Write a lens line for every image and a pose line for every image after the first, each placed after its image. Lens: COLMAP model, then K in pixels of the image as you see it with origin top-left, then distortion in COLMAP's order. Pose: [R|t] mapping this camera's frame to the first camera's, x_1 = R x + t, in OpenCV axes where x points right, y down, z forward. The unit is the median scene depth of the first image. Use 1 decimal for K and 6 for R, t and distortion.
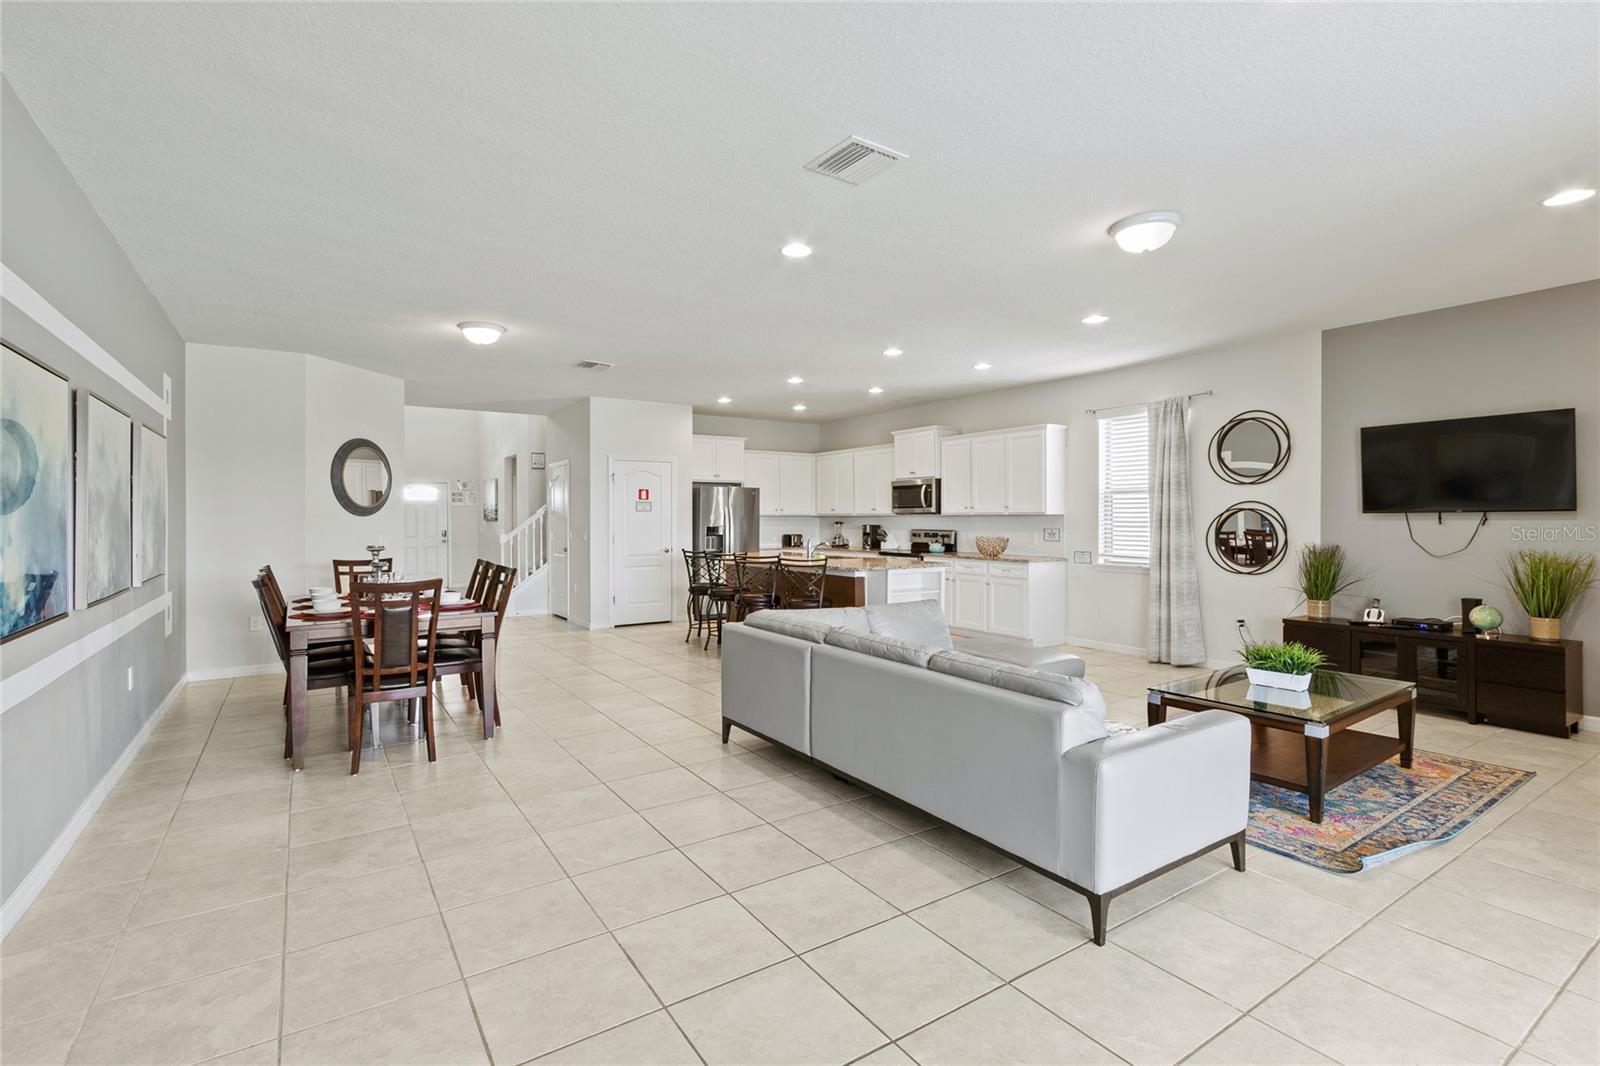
lens RADIAL K [[733.1, 0, 783.4], [0, 733.1, 531.2], [0, 0, 1]] dist [0.010681, 0.000122]
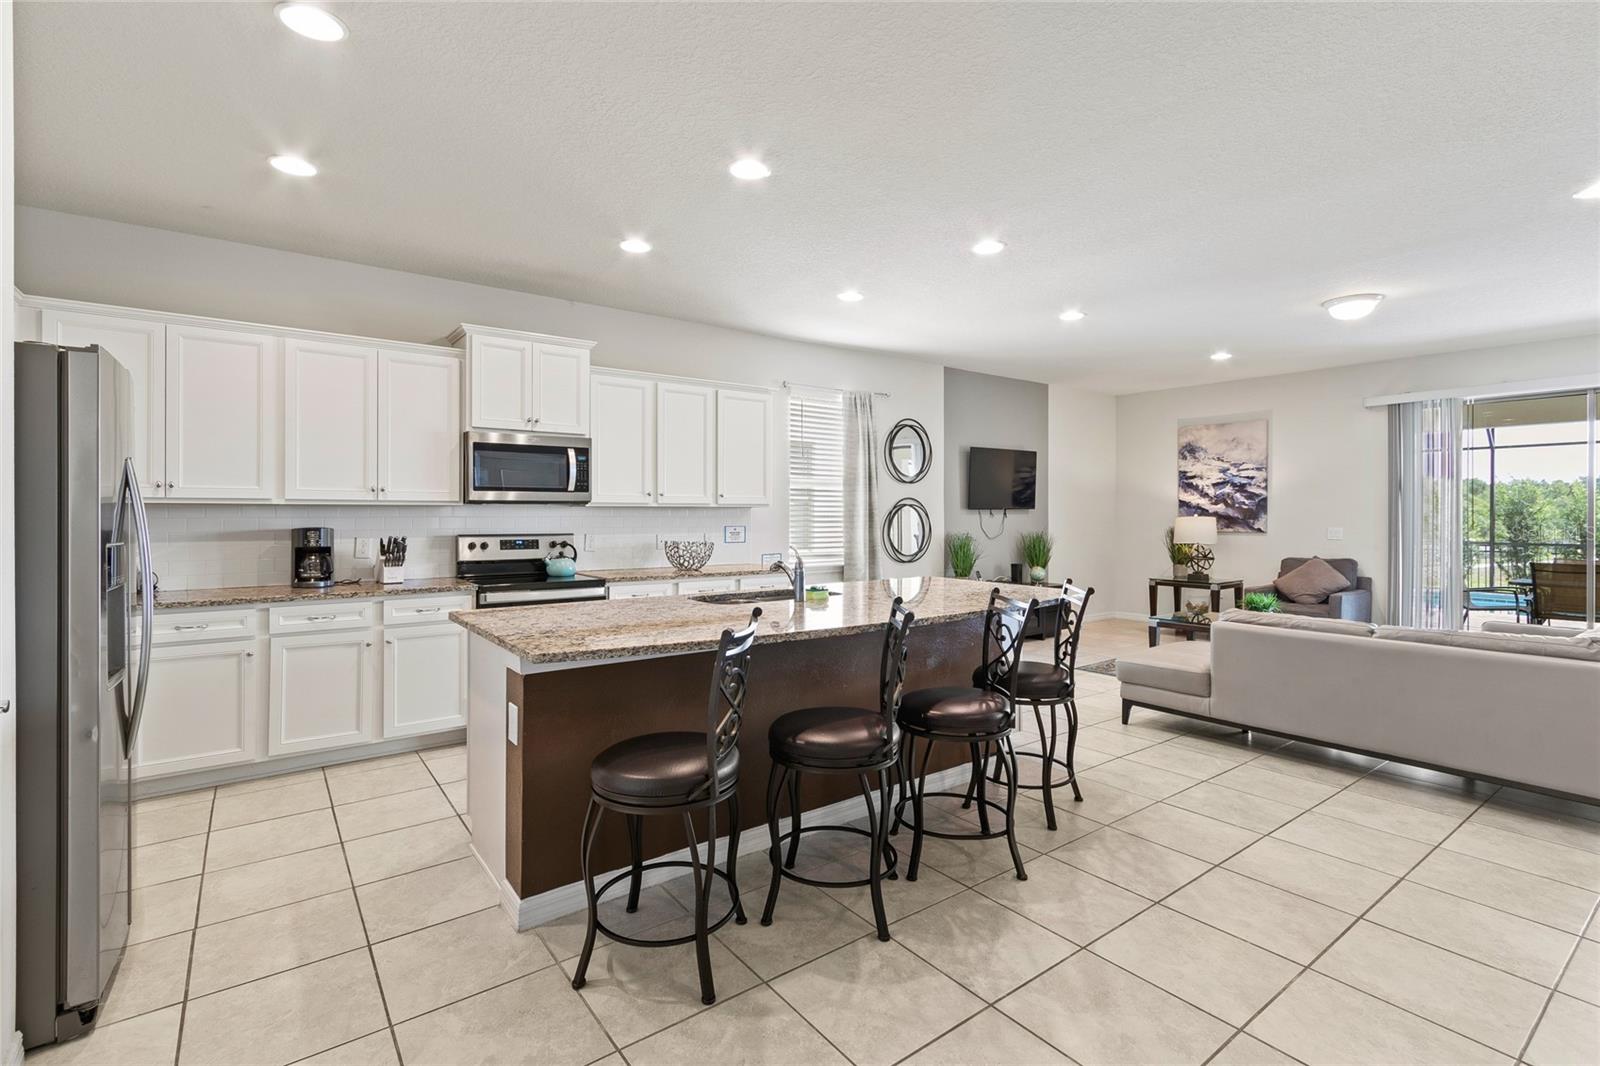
lens RADIAL K [[733.1, 0, 783.4], [0, 733.1, 531.2], [0, 0, 1]] dist [0.010681, 0.000122]
pose [[-0.052286, -0.024456, 0.998333, -0.320156], [0.016003, 0.999551, 0.025324, -0.013939], [-0.998504, 0.017300, -0.051871, 0.821011]]
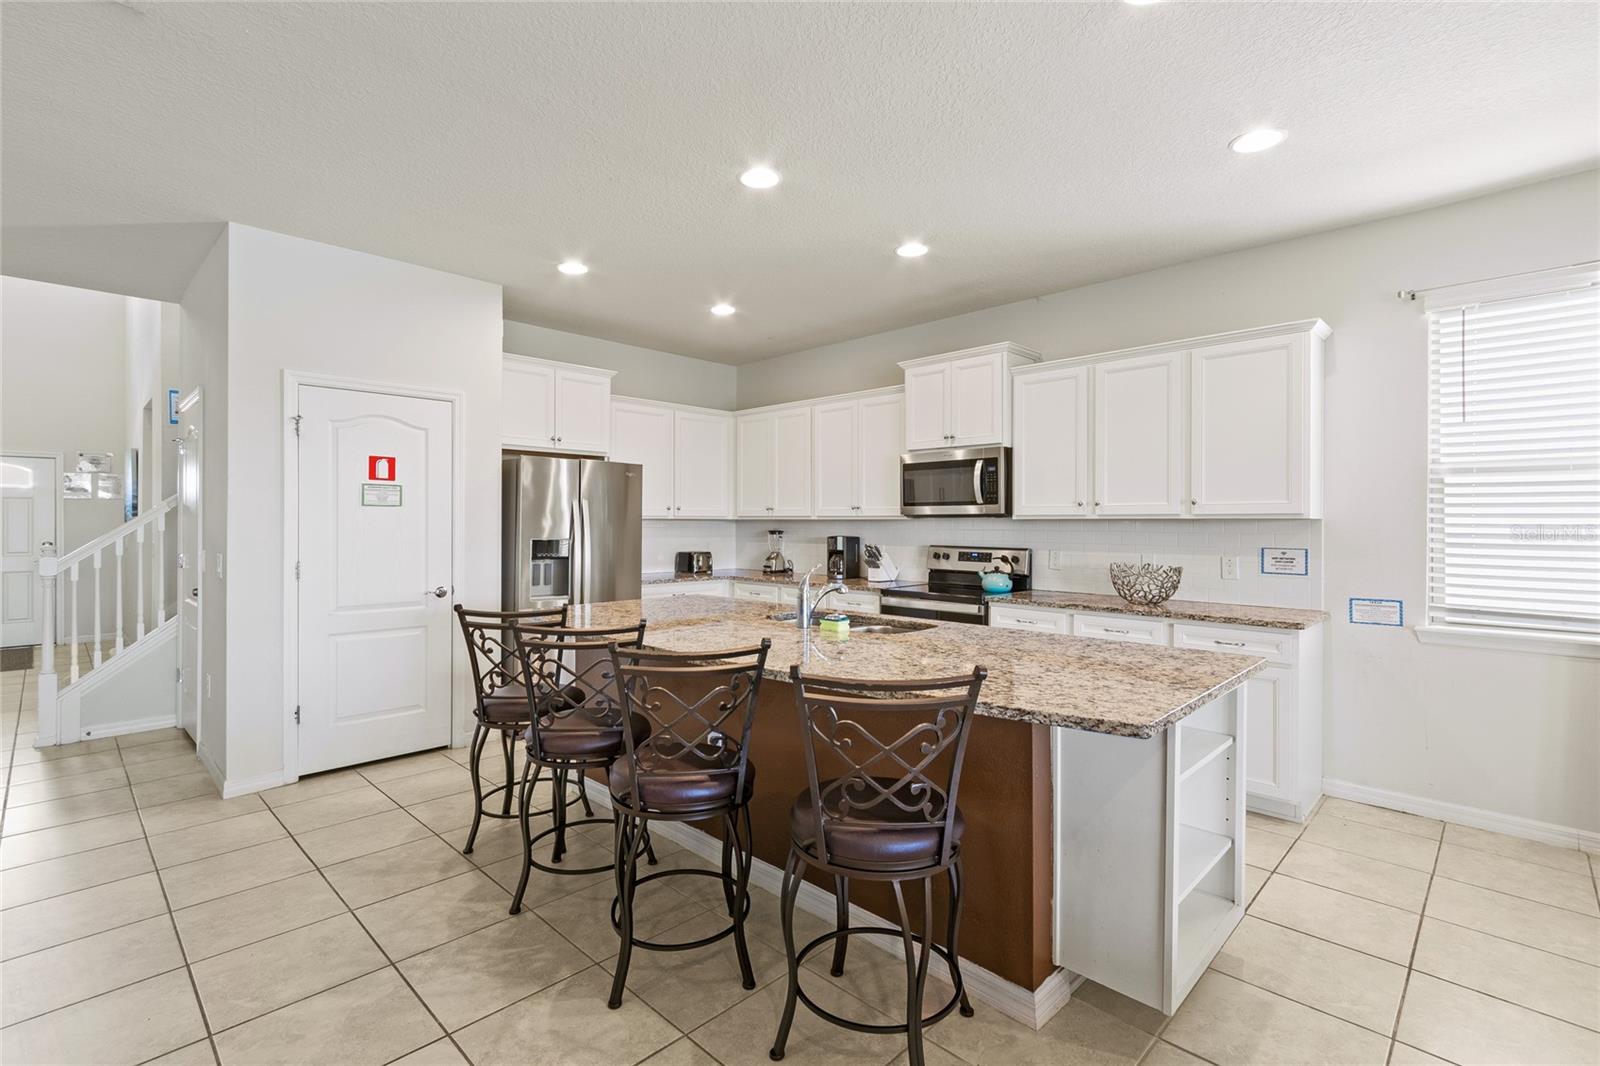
lens RADIAL K [[733.1, 0, 783.4], [0, 733.1, 531.2], [0, 0, 1]] dist [0.010681, 0.000122]
pose [[0.978386, 0.003375, 0.206759, -0.043621], [-0.001904, 0.999971, -0.007312, -0.008956], [-0.206777, 0.006761, 0.978365, 0.496281]]
